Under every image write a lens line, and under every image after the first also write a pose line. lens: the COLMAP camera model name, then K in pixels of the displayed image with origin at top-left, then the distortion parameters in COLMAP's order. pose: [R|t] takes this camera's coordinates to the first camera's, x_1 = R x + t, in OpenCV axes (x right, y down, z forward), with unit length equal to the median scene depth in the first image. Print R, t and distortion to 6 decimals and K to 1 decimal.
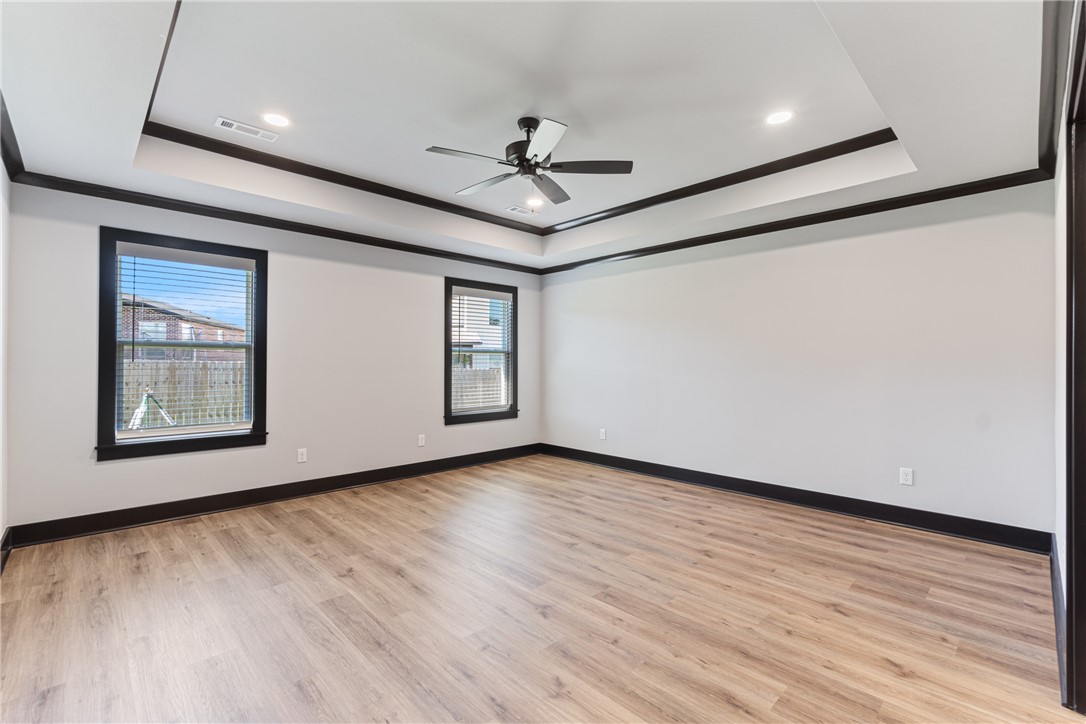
lens RADIAL K [[468.6, 0, 548.6], [0, 468.6, 363.1], [0, 0, 1]] dist [-0.007805, 0.000815]
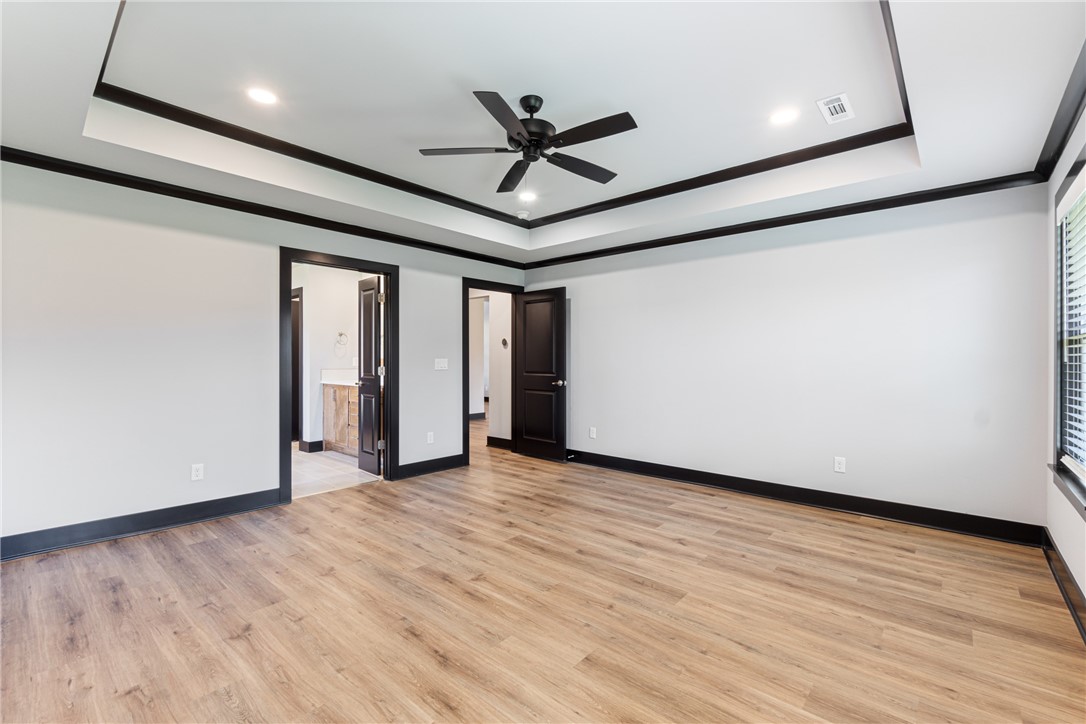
lens RADIAL K [[468.6, 0, 540.5], [0, 468.6, 359.7], [0, 0, 1]] dist [-0.007805, 0.000815]
pose [[-0.998112, -0.006603, -0.061060, -0.007708], [-0.006544, 0.999978, -0.001157, 0.000378], [0.061066, -0.000756, -0.998133, 1.916495]]
